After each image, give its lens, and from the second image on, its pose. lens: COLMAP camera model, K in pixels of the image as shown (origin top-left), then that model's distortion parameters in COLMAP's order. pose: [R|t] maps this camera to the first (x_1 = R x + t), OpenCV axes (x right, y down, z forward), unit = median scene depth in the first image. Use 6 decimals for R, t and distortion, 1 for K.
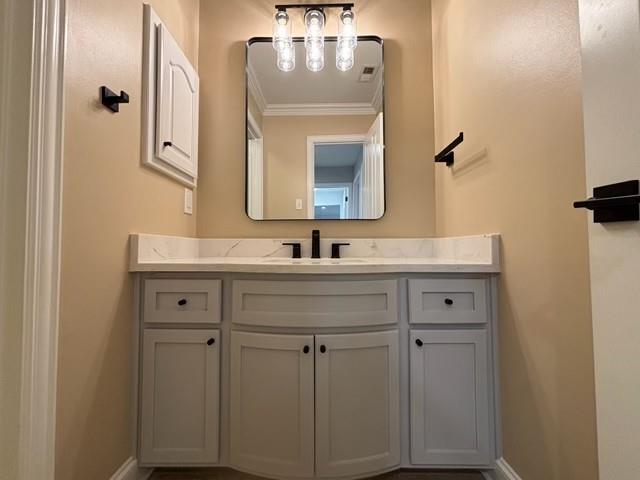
lens RADIAL K [[254.8, 0, 320.0], [0, 254.8, 240.0], [0, 0, 1]] dist [-0.002684, -0.000459]
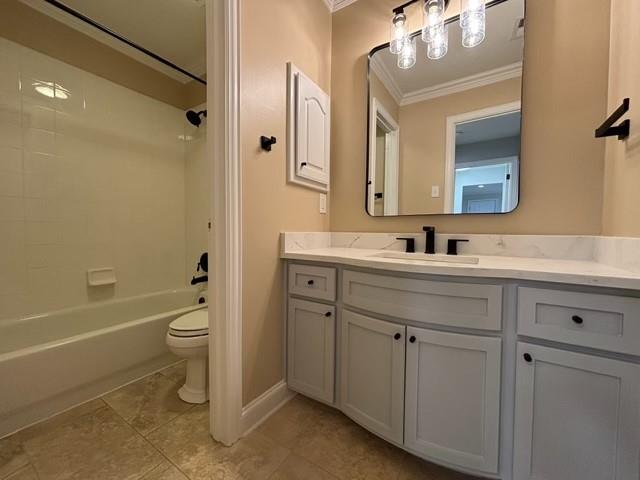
lens RADIAL K [[251.8, 0, 336.2], [0, 251.8, 239.1], [0, 0, 1]] dist [0.000674, -0.000211]
pose [[0.864559, 0.032798, -0.501459, 0.226484], [0.000494, 0.997812, 0.066113, -0.071184], [0.502530, -0.057407, 0.862652, -0.079593]]
